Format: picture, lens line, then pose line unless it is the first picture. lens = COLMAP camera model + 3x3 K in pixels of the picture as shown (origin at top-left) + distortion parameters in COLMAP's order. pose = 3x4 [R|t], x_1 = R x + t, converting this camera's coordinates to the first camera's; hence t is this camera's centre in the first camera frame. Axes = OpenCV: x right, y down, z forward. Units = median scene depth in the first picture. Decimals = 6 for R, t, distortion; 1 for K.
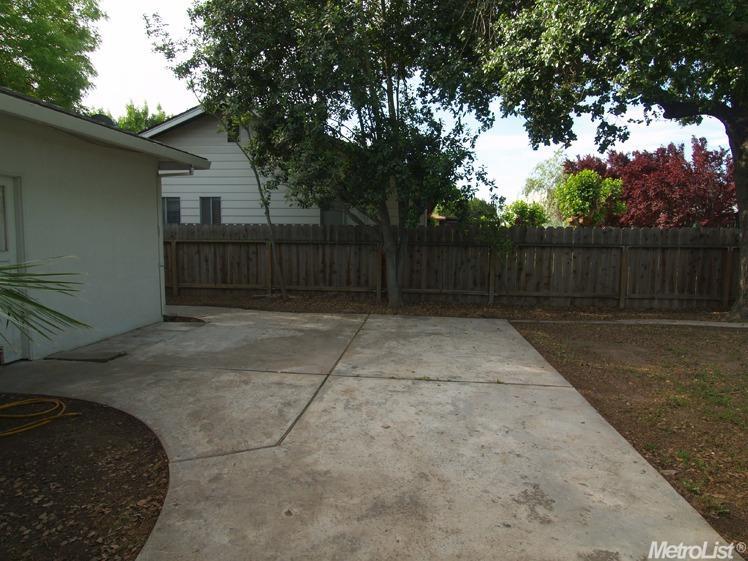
lens RADIAL K [[482.9, 0, 371.7], [0, 482.9, 280.8], [0, 0, 1]] dist [-0.028209, 0.002646]
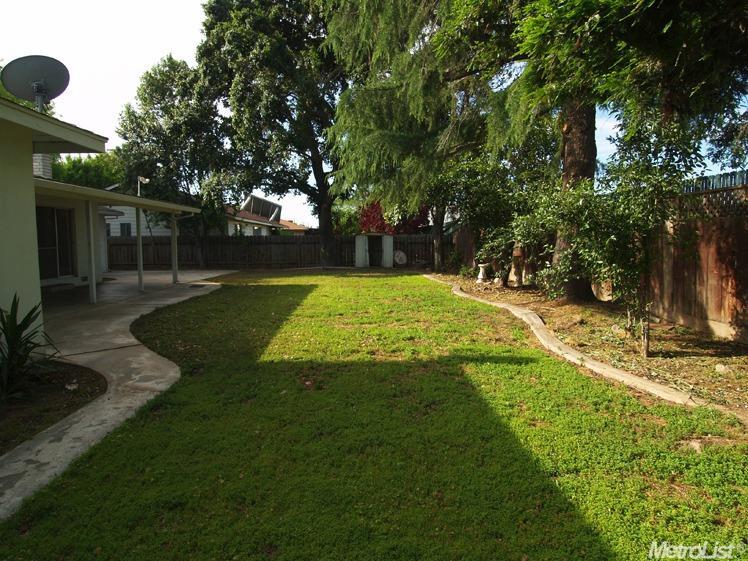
lens RADIAL K [[482.9, 0, 371.3], [0, 482.9, 280.4], [0, 0, 1]] dist [-0.028209, 0.002646]
pose [[0.989585, -0.025630, 0.141652, 0.507077], [0.028453, 0.999434, -0.017938, 0.171001], [-0.141112, 0.021781, 0.989754, -1.456753]]
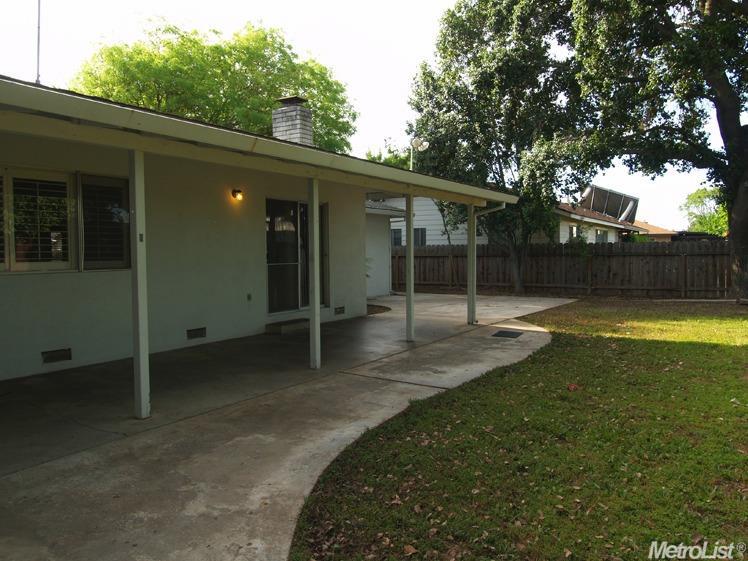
lens RADIAL K [[589.9, 0, 368.8], [0, 589.9, 279.4], [0, 0, 1]] dist [-0.017579, -0.007542]
pose [[0.902306, 0.001237, -0.431094, 0.410320], [-0.026271, 0.998295, -0.052122, 0.115305], [0.430295, 0.058356, 0.900800, -0.946036]]
